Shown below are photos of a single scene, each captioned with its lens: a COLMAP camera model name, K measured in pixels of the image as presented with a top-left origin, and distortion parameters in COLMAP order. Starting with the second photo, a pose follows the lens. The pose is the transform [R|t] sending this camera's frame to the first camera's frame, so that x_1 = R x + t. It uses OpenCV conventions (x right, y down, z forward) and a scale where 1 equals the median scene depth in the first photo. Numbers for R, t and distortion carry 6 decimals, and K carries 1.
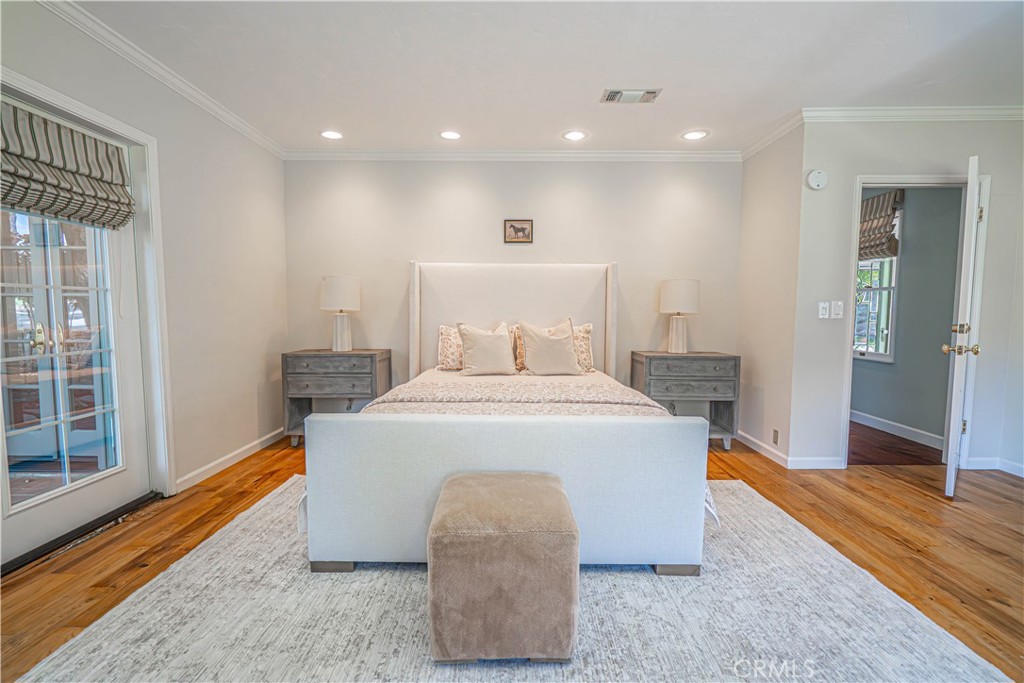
lens RADIAL K [[461.6, 0, 512.1], [0, 461.6, 345.7], [0, 0, 1]] dist [0.000803, 0.000772]
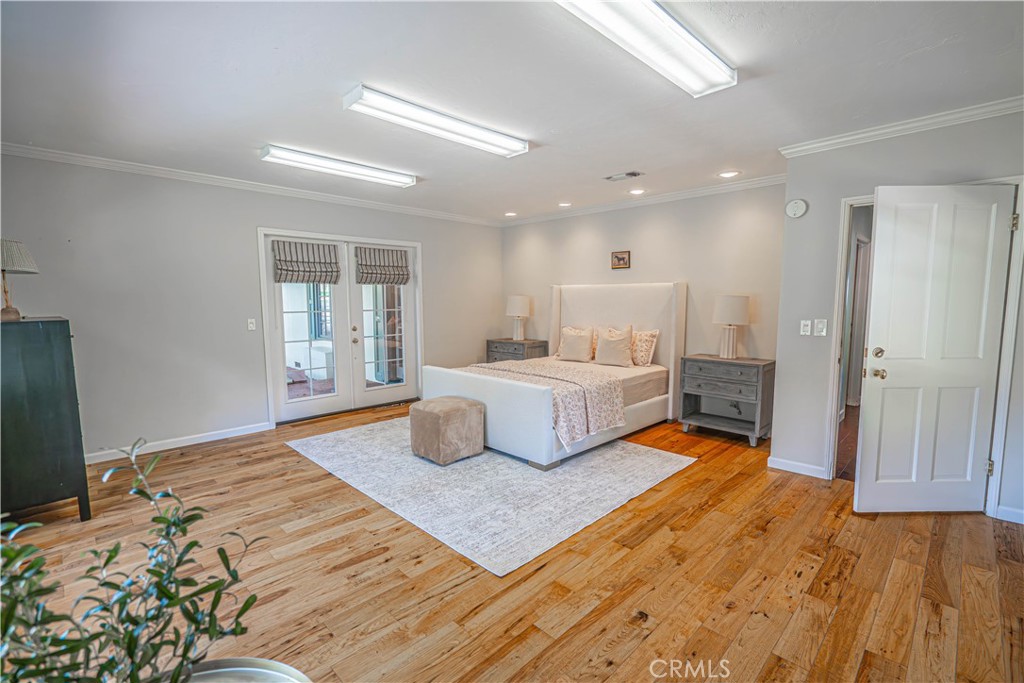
lens RADIAL K [[461.6, 0, 511.2], [0, 461.6, 341.8], [0, 0, 1]] dist [0.000803, 0.000772]
pose [[0.713433, 0.059265, -0.698212, 0.837523], [-0.047336, 0.998217, 0.036362, -0.044655], [0.699122, 0.007109, 0.714967, -0.227595]]
